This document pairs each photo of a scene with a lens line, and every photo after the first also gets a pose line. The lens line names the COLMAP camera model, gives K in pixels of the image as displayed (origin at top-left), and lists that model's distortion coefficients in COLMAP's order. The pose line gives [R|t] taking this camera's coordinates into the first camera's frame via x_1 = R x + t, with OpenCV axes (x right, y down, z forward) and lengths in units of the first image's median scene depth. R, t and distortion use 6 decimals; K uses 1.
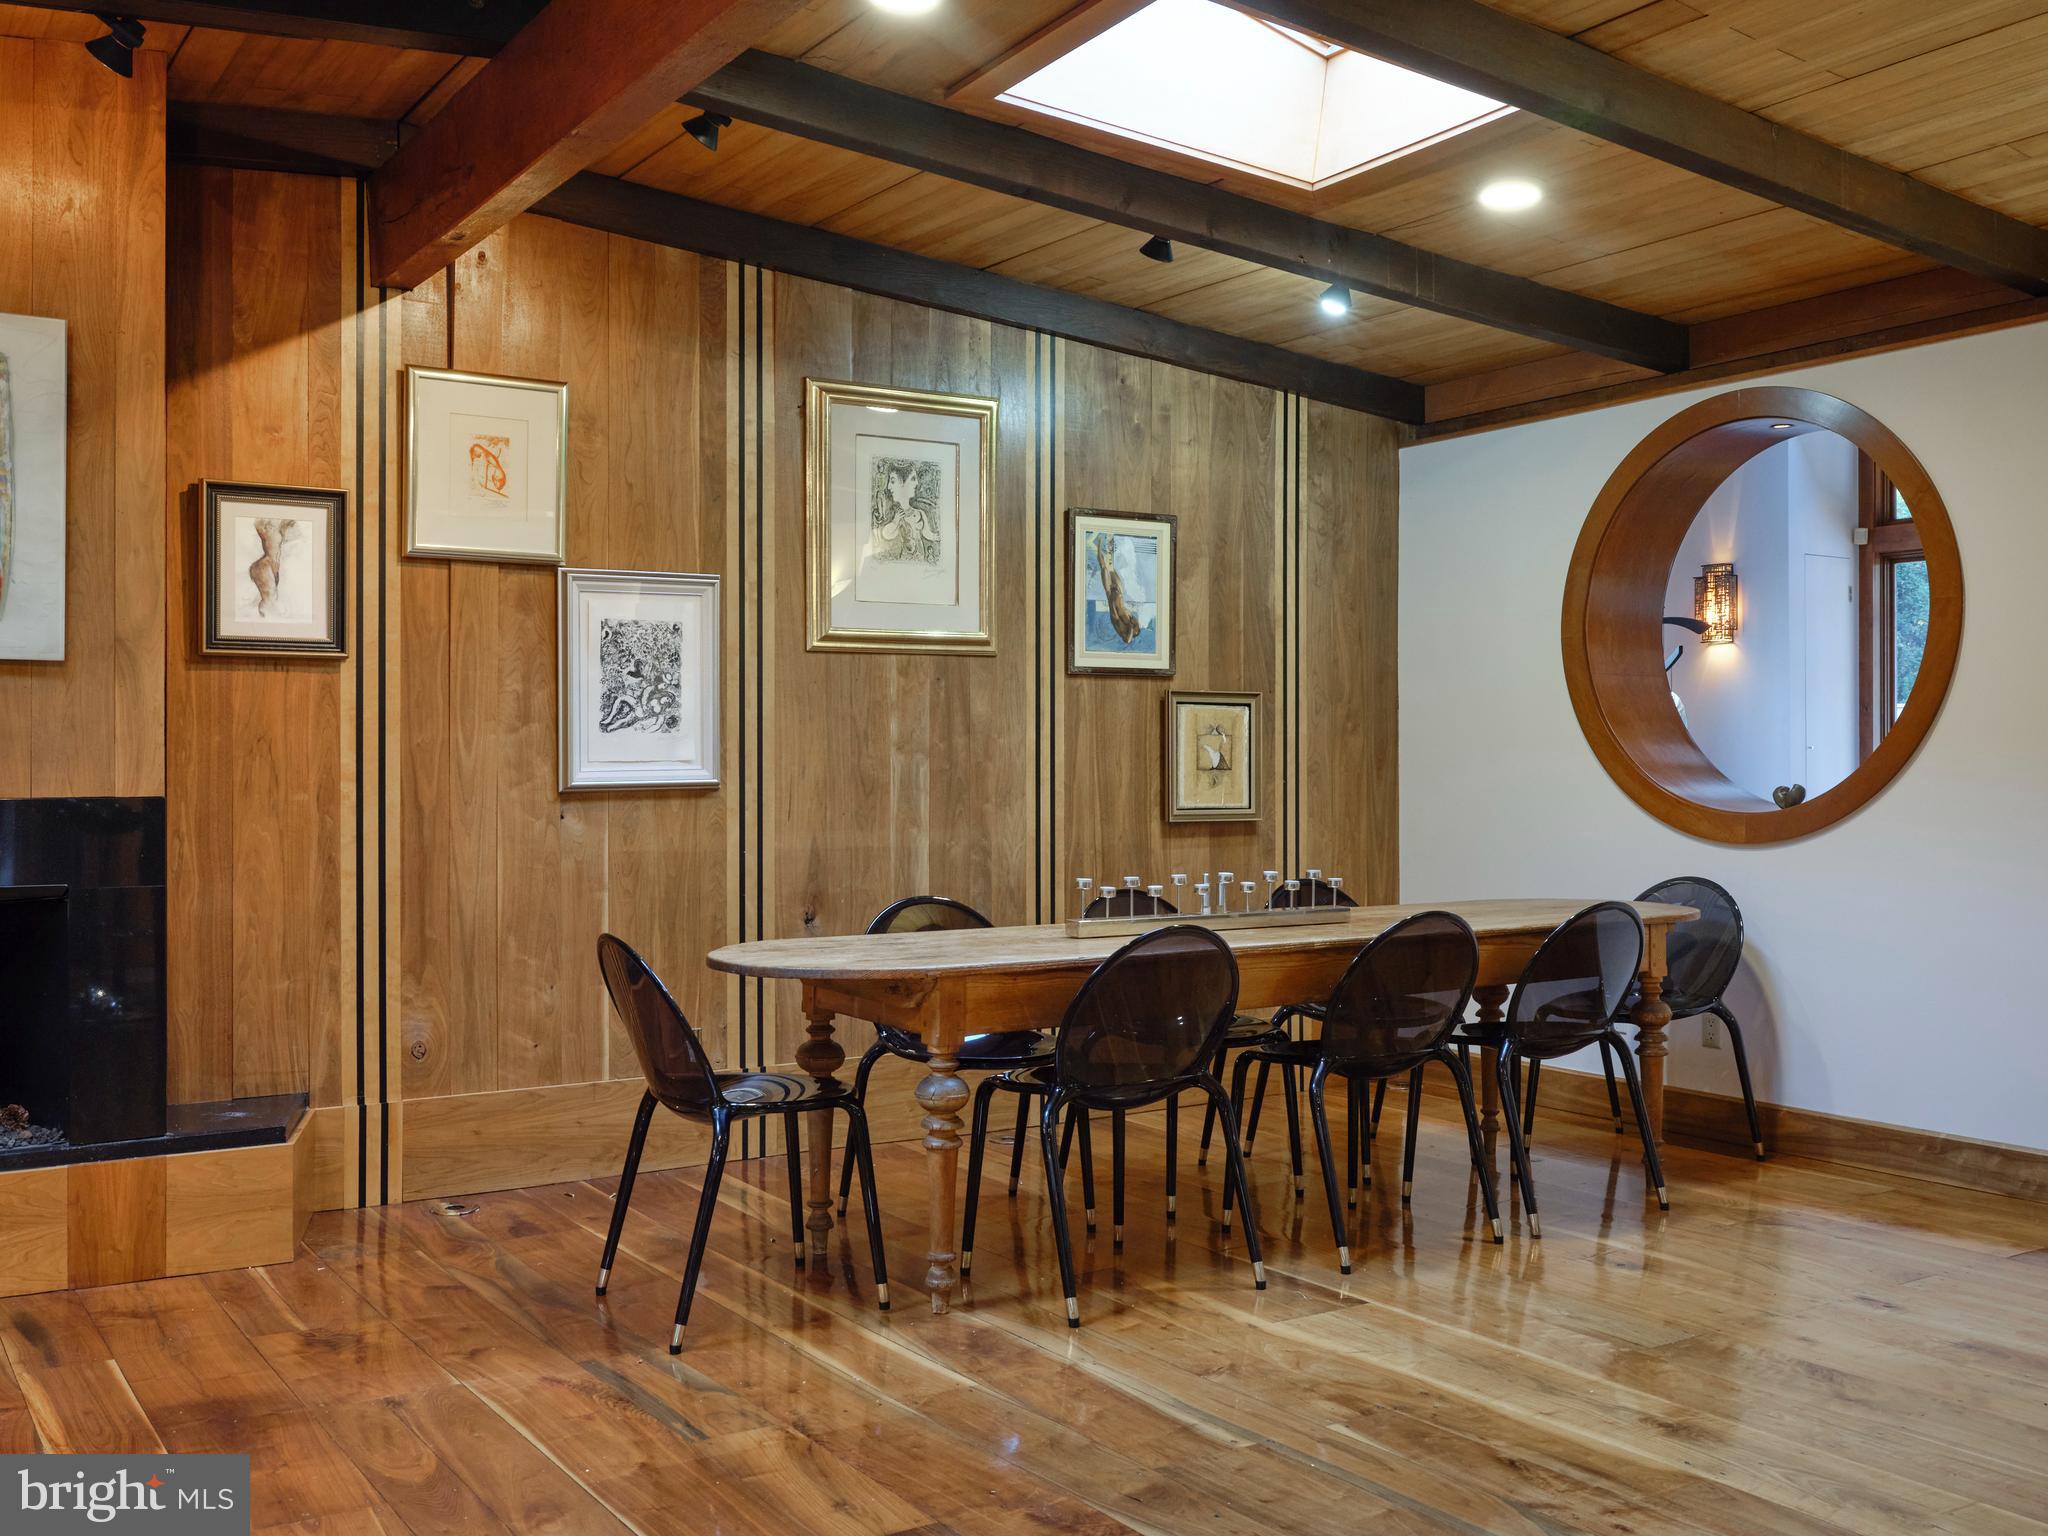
lens RADIAL K [[1817.9, 0, 1024.4], [0, 1817.9, 774.2], [0, 0, 1]] dist [-0.035498, -0.016403]
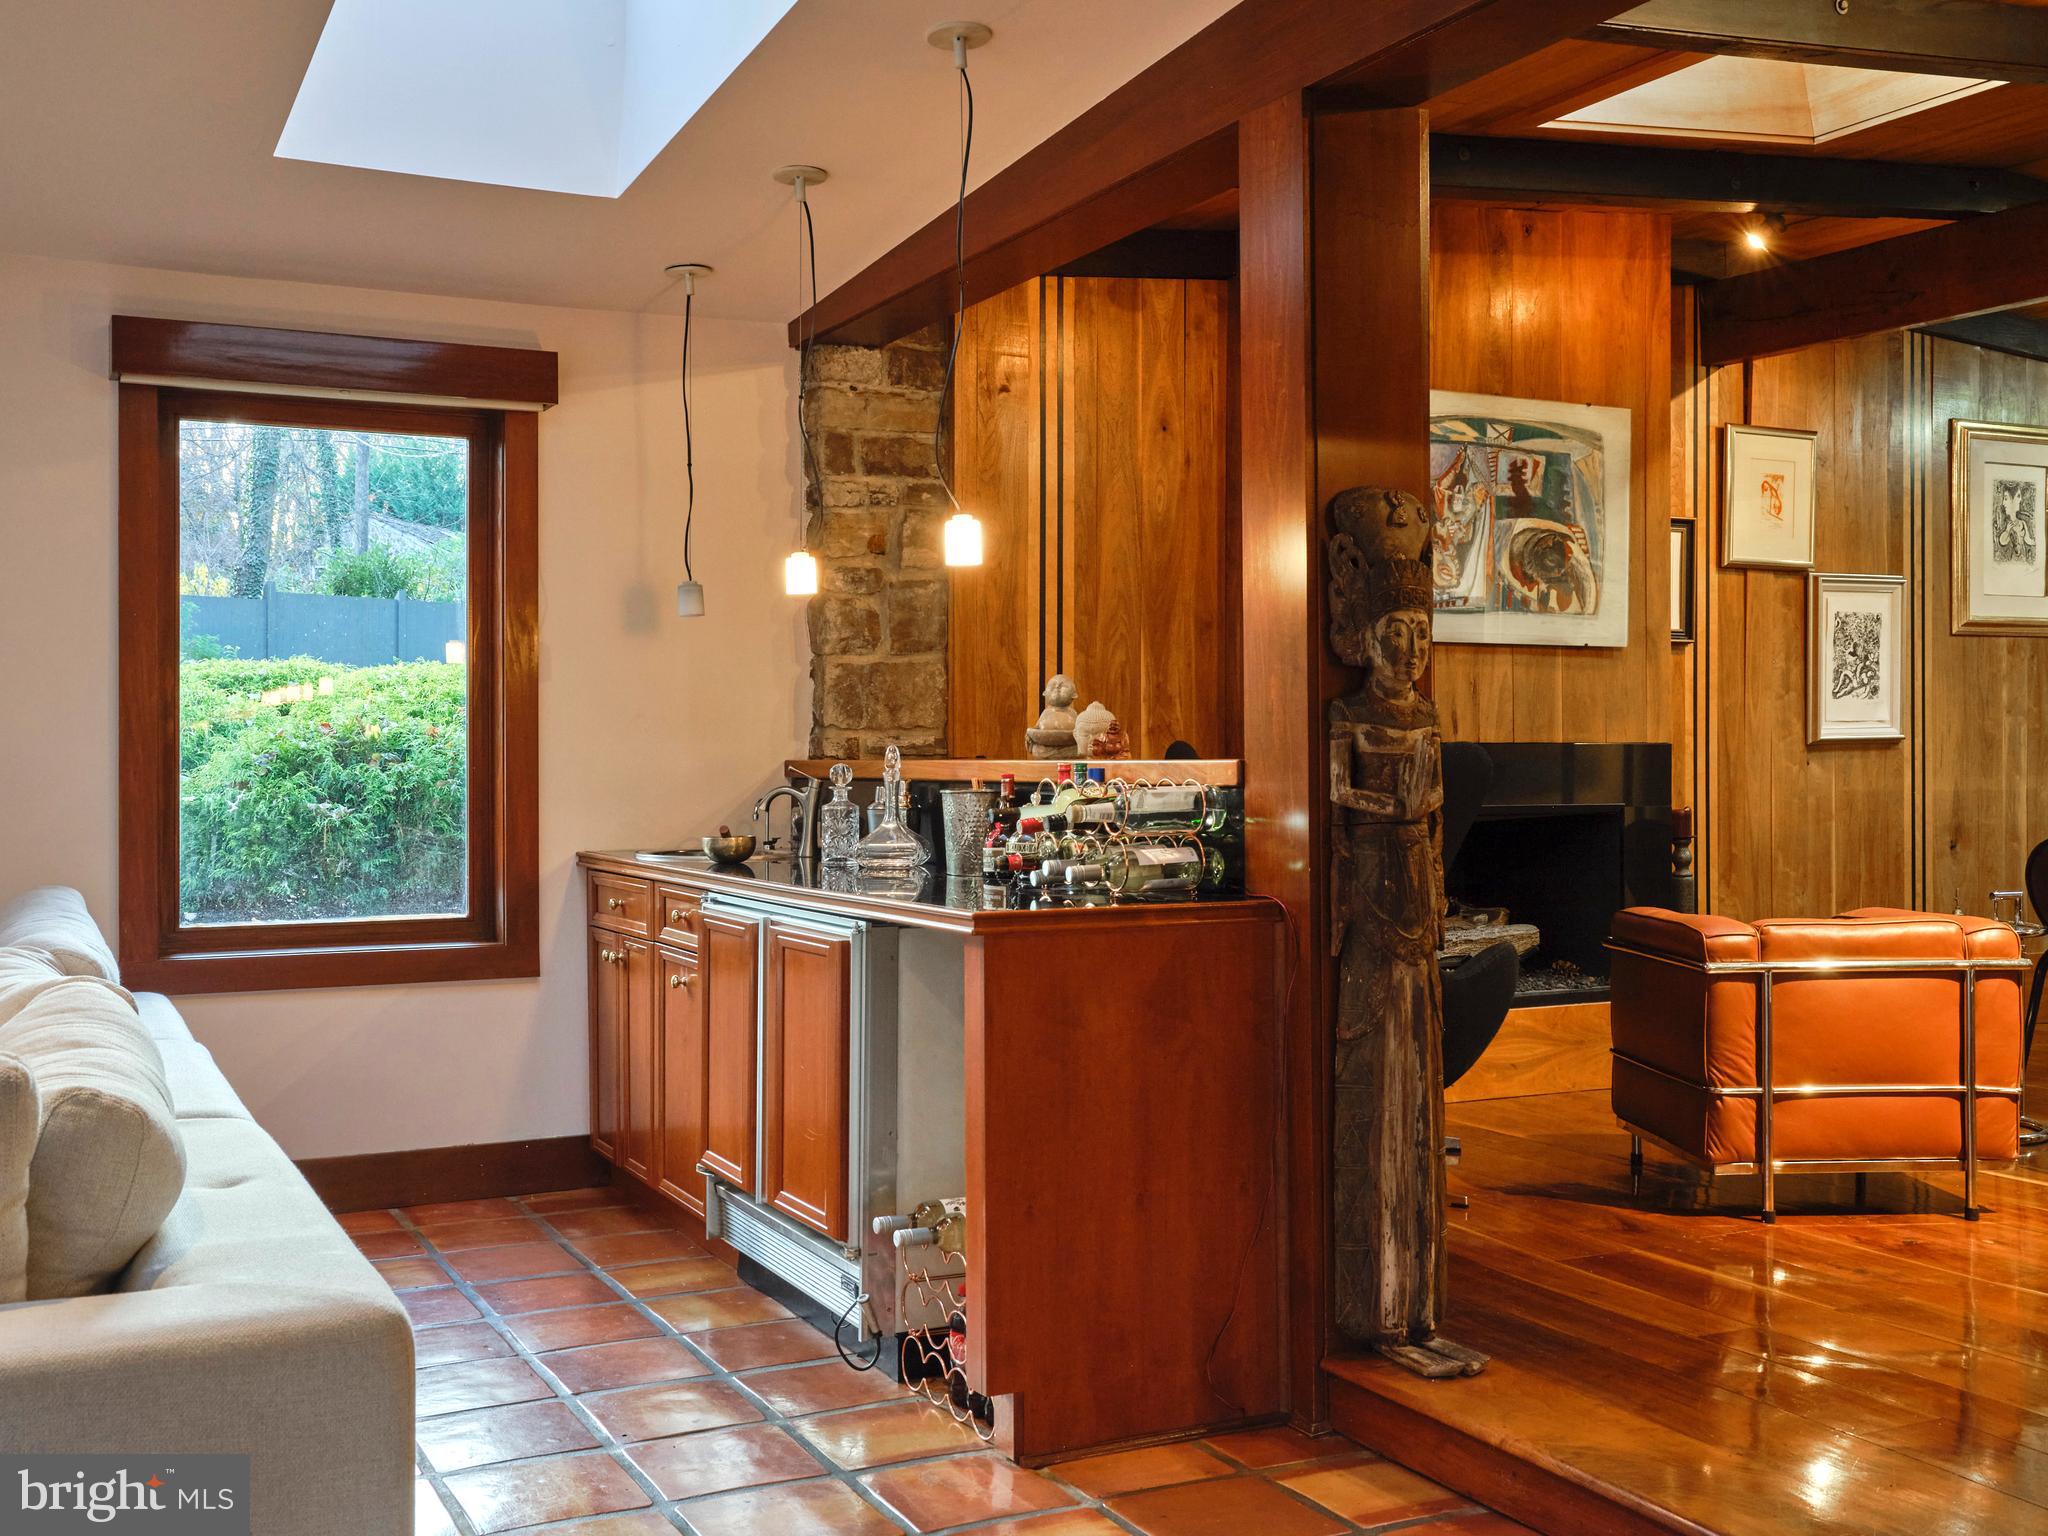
lens RADIAL K [[2000.9, 0, 1021.7], [0, 2000.9, 761.8], [0, 0, 1]] dist [-0.013648, 0.000000]
pose [[0.991787, -0.003178, -0.127865, -0.630496], [0.002866, 0.999992, -0.002624, 0.024506], [0.127872, 0.002236, 0.991788, -0.498894]]
